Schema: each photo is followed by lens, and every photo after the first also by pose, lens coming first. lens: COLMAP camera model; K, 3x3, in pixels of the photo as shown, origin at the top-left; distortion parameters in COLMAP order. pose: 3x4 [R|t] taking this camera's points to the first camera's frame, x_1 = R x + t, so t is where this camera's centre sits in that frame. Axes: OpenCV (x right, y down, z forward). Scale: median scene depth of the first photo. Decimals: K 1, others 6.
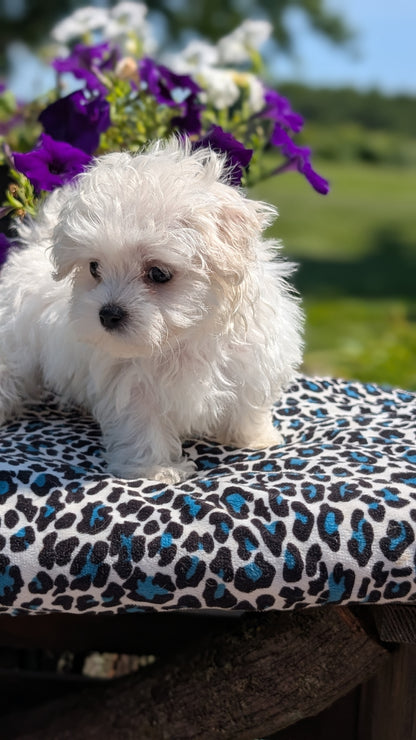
lens RADIAL K [[1105.4, 0, 158.3], [0, 1105.4, 387.8], [0, 0, 1]] dist [0.228807, -1.513421]
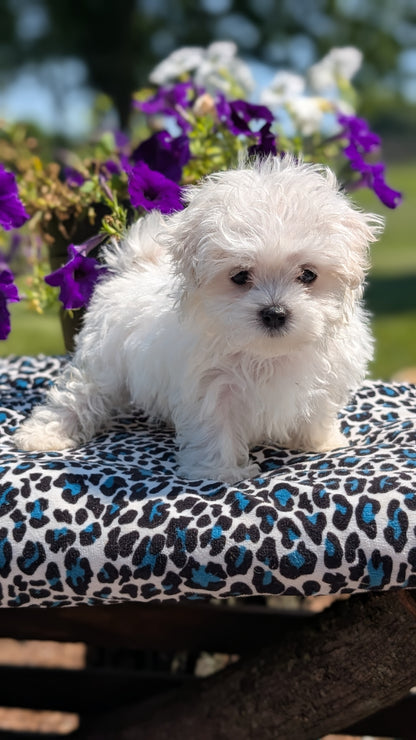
lens RADIAL K [[1105.4, 0, 158.3], [0, 1105.4, 387.8], [0, 0, 1]] dist [0.228807, -1.513421]
pose [[0.987479, -0.040531, -0.152458, 0.121956], [0.036795, 0.998951, -0.027248, 0.022427], [0.153402, 0.021297, 0.987934, -0.094843]]
